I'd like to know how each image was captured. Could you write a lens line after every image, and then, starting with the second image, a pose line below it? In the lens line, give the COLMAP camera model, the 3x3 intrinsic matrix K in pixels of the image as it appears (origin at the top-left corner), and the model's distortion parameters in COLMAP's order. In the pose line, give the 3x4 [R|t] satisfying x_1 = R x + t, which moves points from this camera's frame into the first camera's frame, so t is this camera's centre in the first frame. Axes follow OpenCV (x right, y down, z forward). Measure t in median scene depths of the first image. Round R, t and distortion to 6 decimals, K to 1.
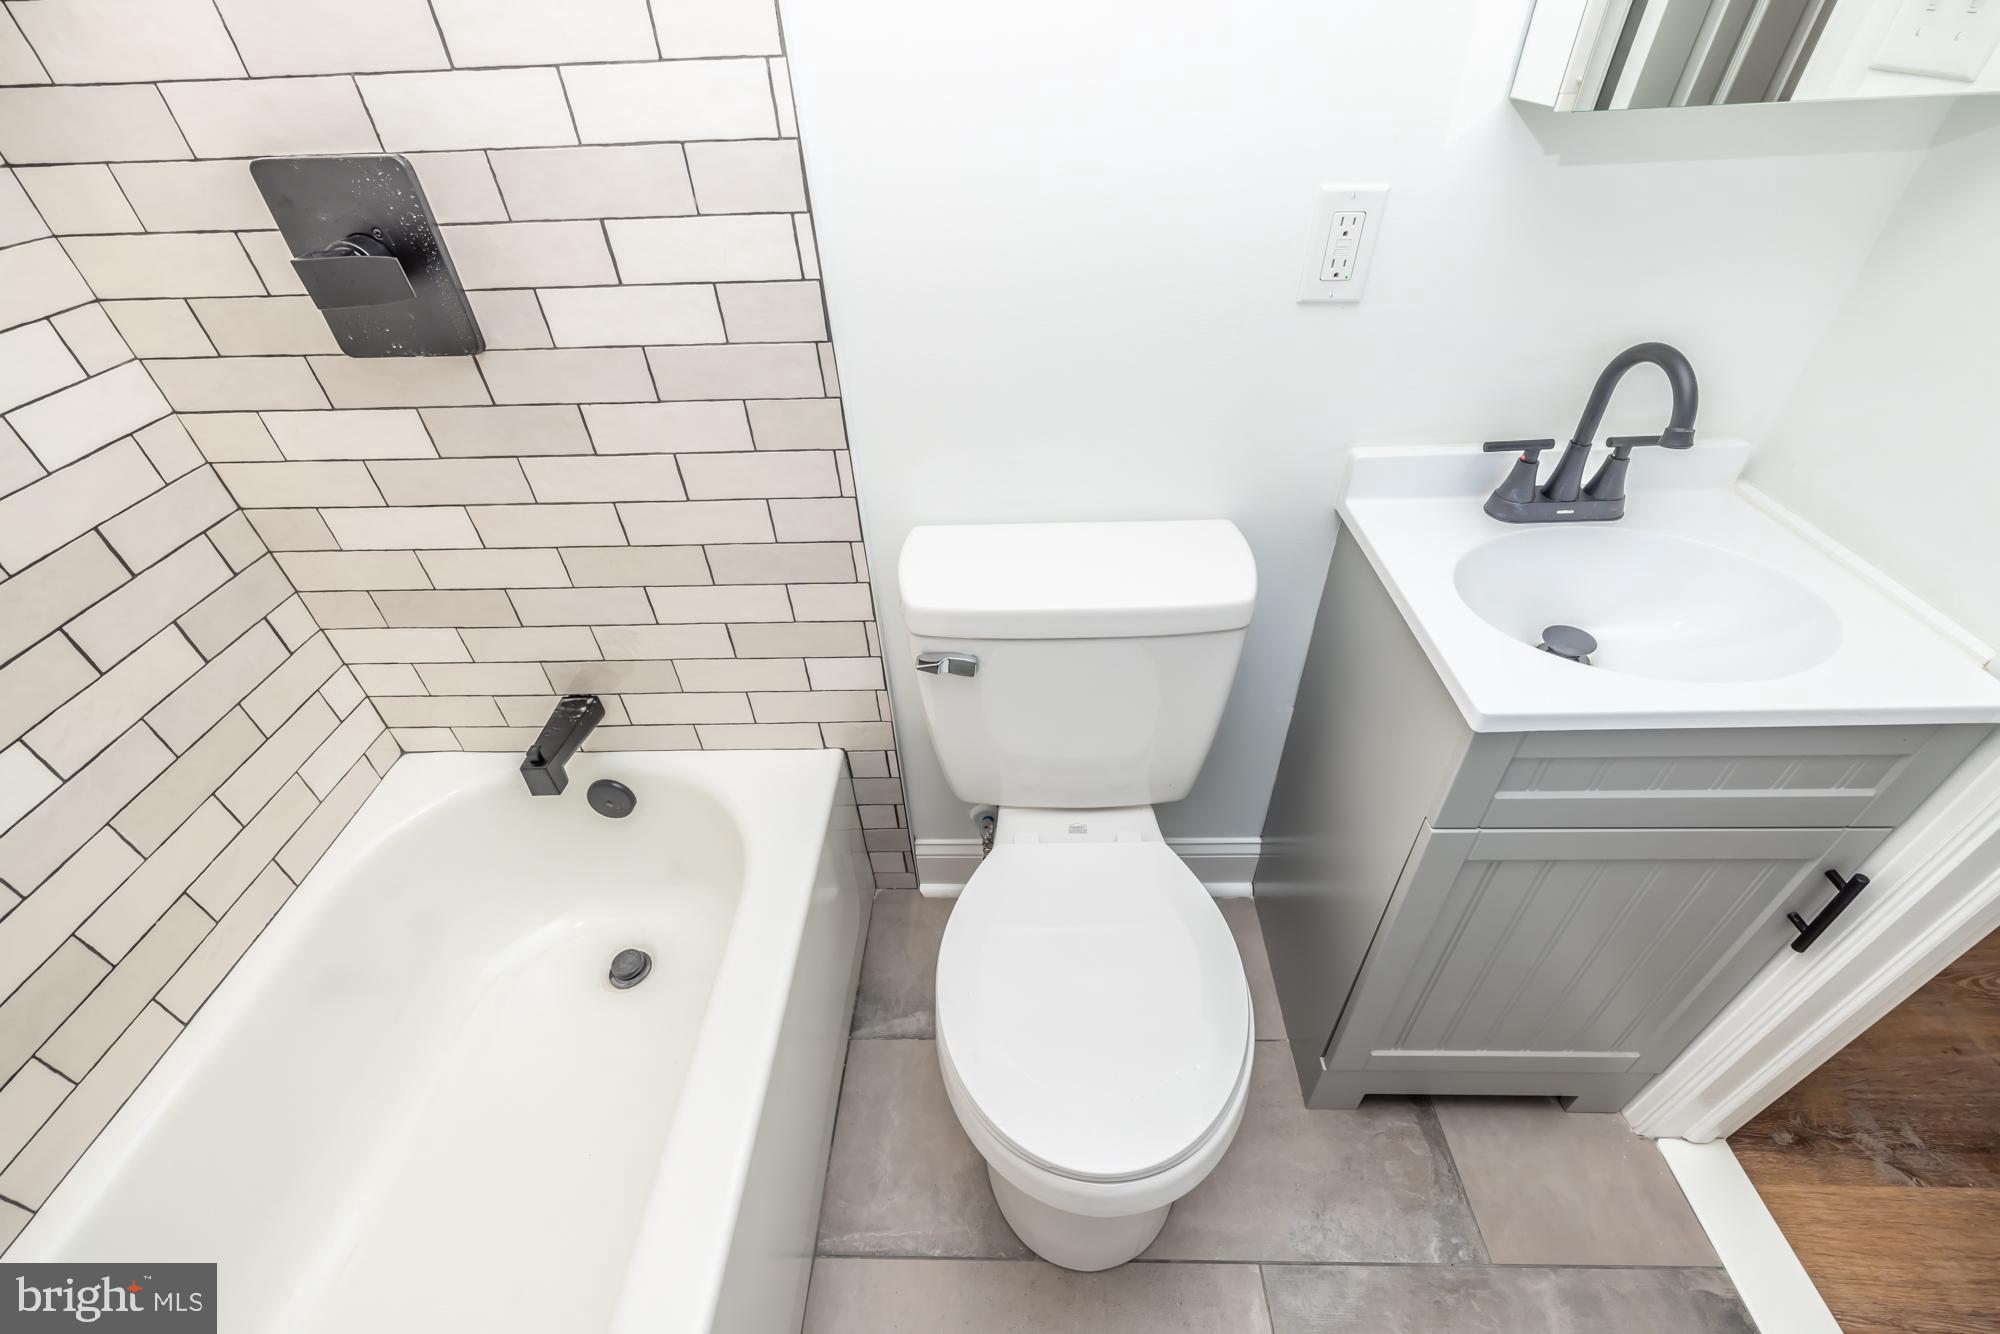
lens RADIAL K [[838.3, 0, 993.9], [0, 838.3, 645.5], [0, 0, 1]] dist [0.000900, -0.000150]
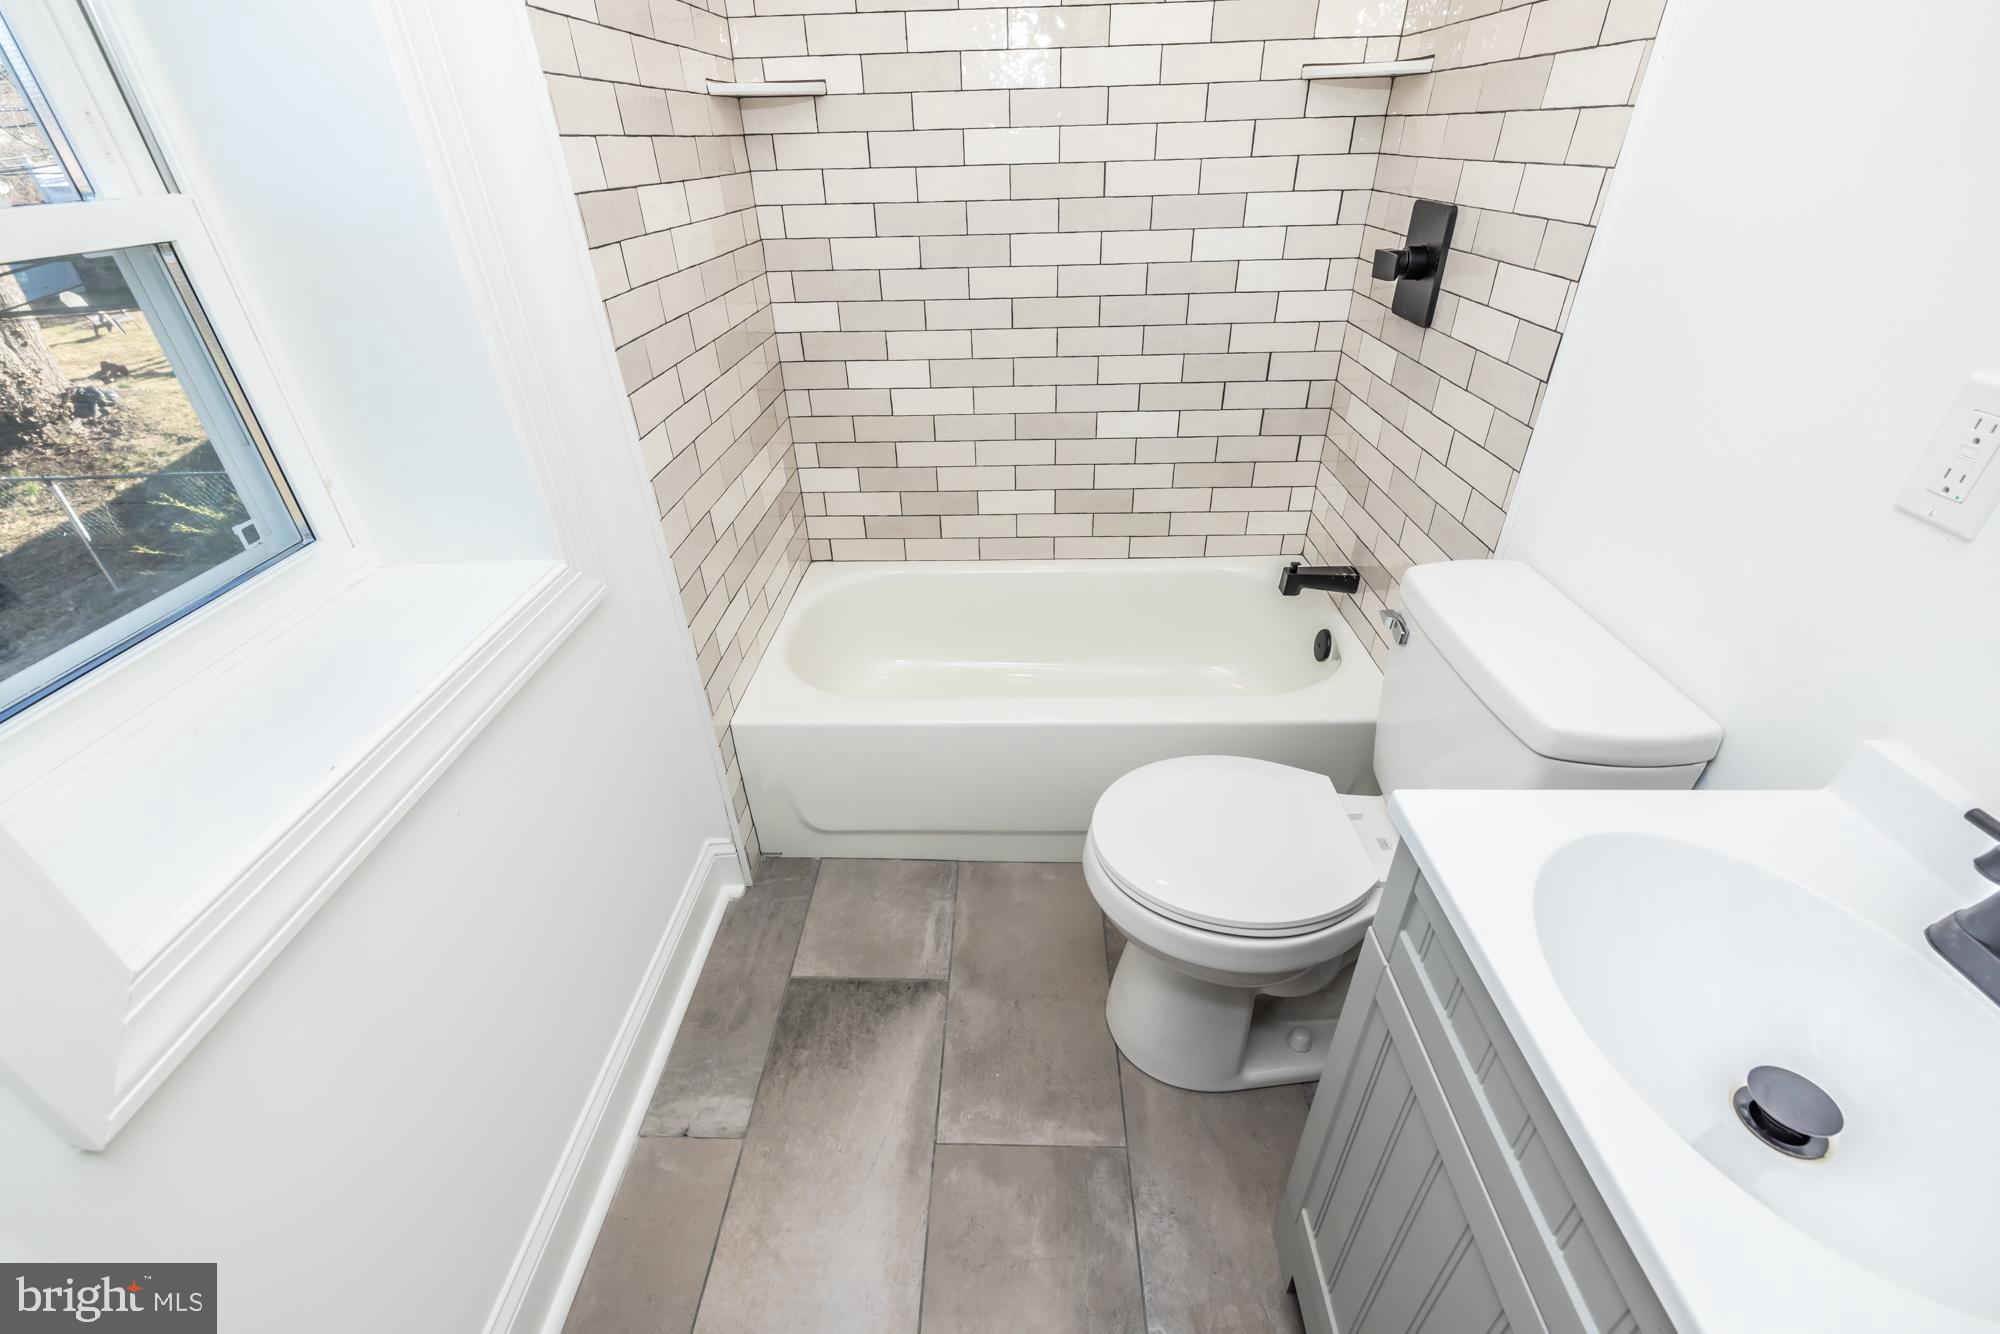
lens RADIAL K [[838.3, 0, 993.9], [0, 838.3, 645.5], [0, 0, 1]] dist [0.000900, -0.000150]
pose [[-0.006768, 0.548429, -0.836170, 0.946271], [-0.606261, 0.662733, 0.439582, -0.134204], [0.795237, 0.509912, 0.328006, 0.115395]]
